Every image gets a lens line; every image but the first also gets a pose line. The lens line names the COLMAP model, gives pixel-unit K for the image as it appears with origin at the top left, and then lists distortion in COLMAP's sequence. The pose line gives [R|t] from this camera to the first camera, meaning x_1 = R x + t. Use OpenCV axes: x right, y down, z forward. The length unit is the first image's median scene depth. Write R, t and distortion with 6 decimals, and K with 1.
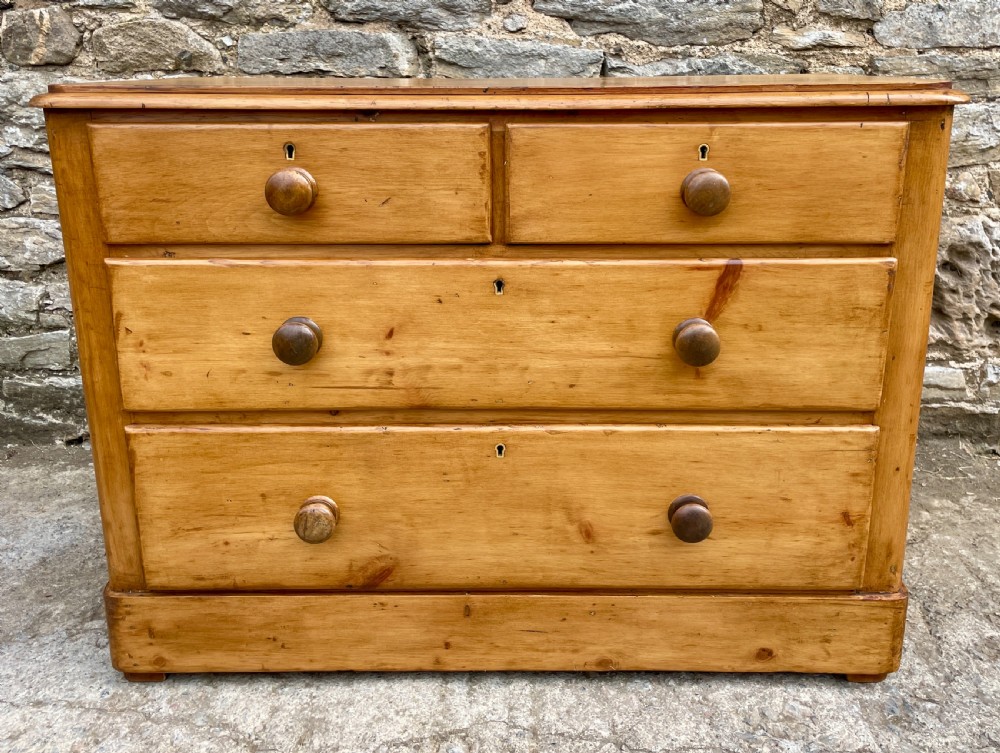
lens RADIAL K [[908.3, 0, 521.3], [0, 908.3, 304.8], [0, 0, 1]] dist [0.039499, 0.000000]
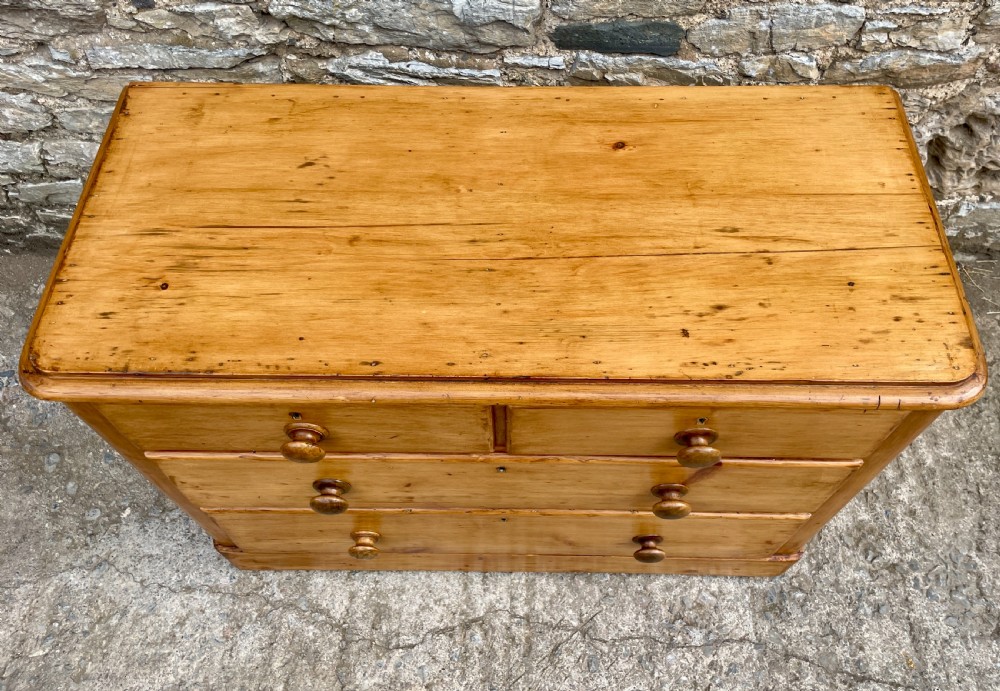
lens RADIAL K [[785.0, 0, 509.9], [0, 785.0, 347.5], [0, 0, 1]] dist [0.083255, -0.113280]
pose [[0.999980, 0.002059, -0.006050, -0.008113], [0.002743, 0.716787, 0.697287, -0.748015], [0.005772, -0.697290, 0.716766, 0.375125]]
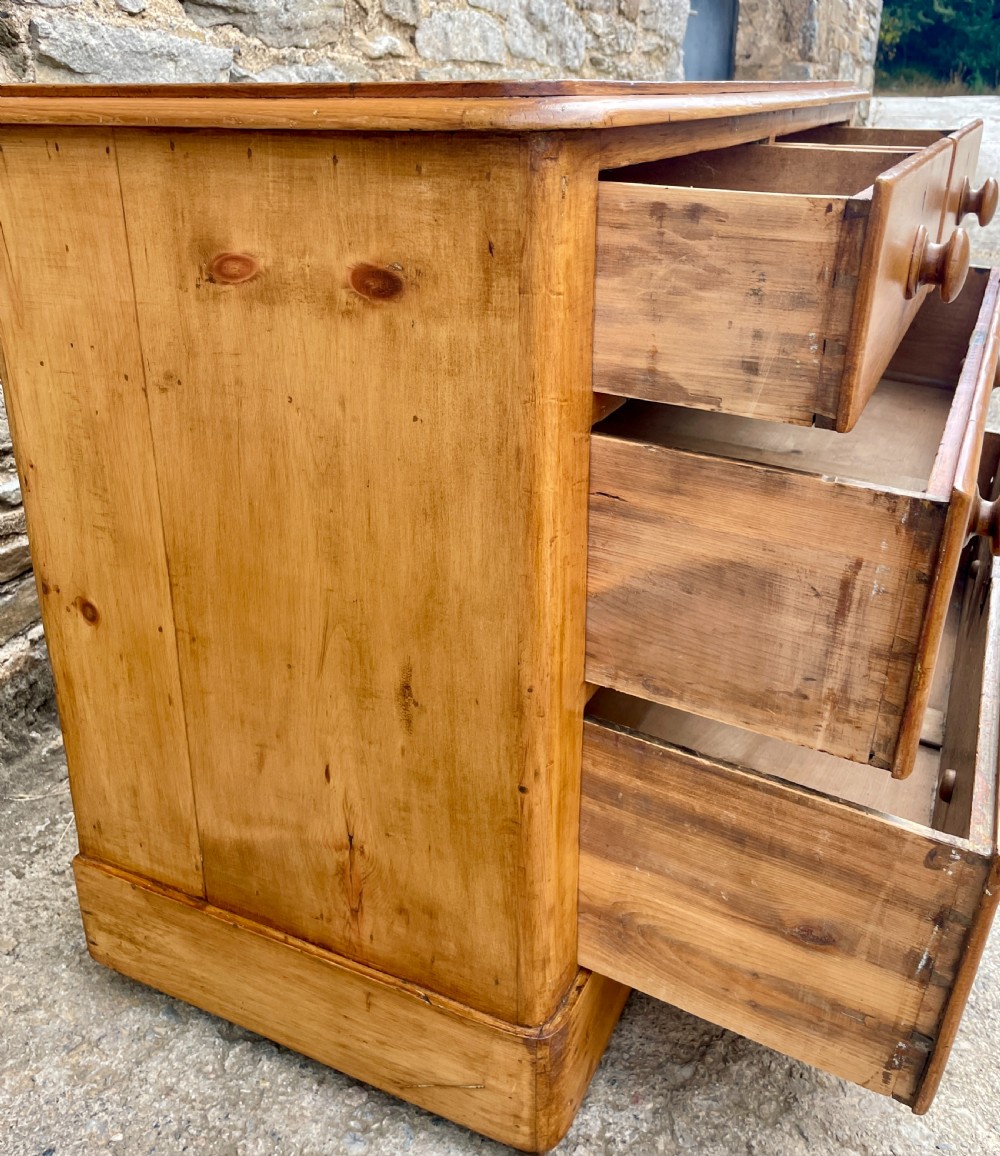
lens RADIAL K [[1070.5, 0, 503.2], [0, 1070.5, 482.6], [0, 0, 1]] dist [0.007362, 0.000000]
pose [[0.417946, -0.313696, 0.852594, -0.940257], [0.240105, 0.943263, 0.229355, -0.159357], [-0.876168, 0.108854, 0.469553, 0.706470]]
